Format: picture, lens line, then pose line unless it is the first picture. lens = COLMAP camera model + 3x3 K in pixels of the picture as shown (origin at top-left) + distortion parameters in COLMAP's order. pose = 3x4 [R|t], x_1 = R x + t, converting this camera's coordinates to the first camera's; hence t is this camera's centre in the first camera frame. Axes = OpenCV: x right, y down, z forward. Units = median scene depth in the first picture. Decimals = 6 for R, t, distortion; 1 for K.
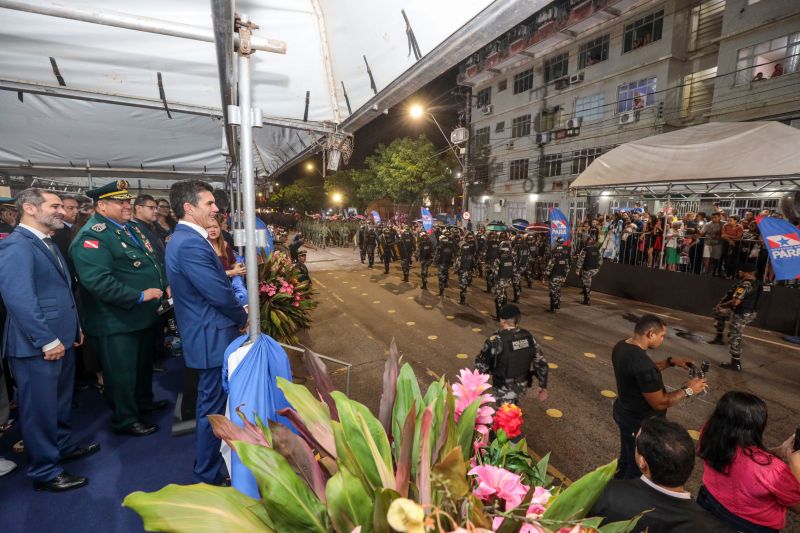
lens RADIAL K [[361.4, 0, 415.7], [0, 361.4, 262.9], [0, 0, 1]] dist [-0.011694, 0.000590]
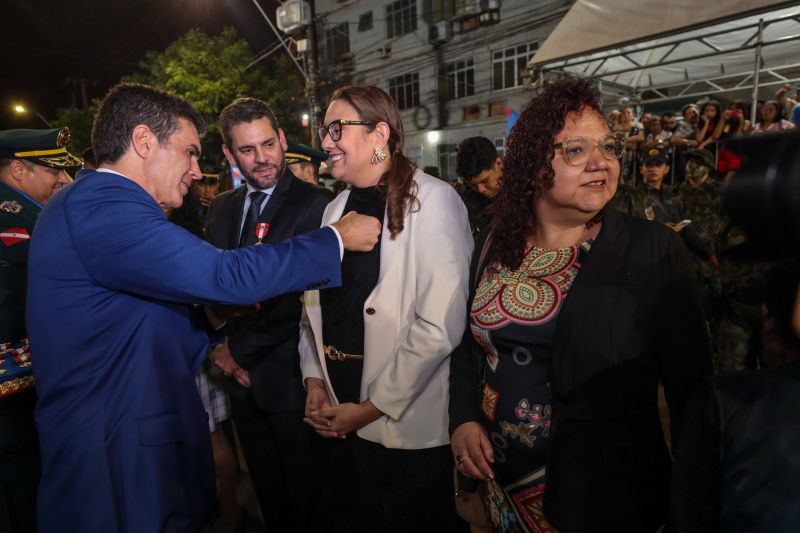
lens RADIAL K [[527.5, 0, 400.0], [0, 527.5, 266.5], [0, 0, 1]] dist [0.003678, 0.003310]
pose [[0.960643, -0.095841, 0.260730, 0.033440], [0.095354, 0.995337, 0.014546, 0.013245], [-0.260908, 0.010889, 0.965302, 0.207687]]
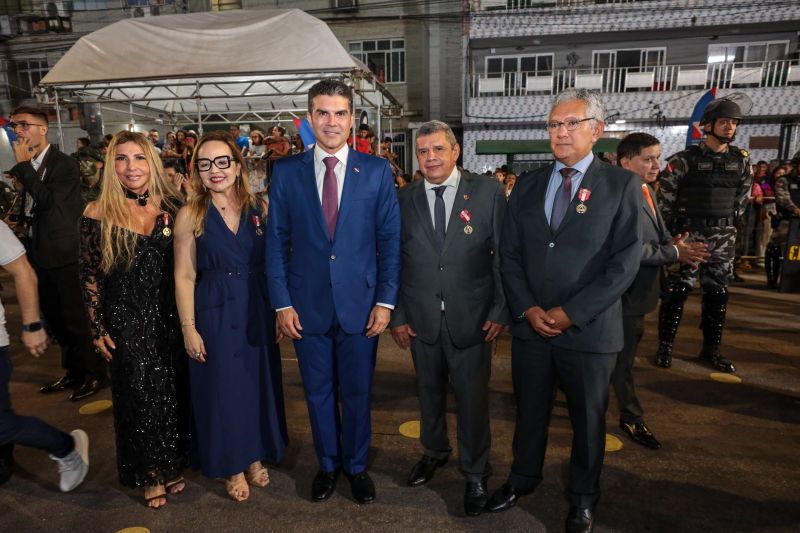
lens RADIAL K [[480.9, 0, 400.0], [0, 480.9, 266.5], [0, 0, 1]] dist [0.003458, 0.003529]
pose [[0.593799, -0.160297, 0.788484, 0.065678], [0.136412, 0.985824, 0.097685, 0.039574], [-0.792966, 0.049554, 0.607248, 0.062103]]
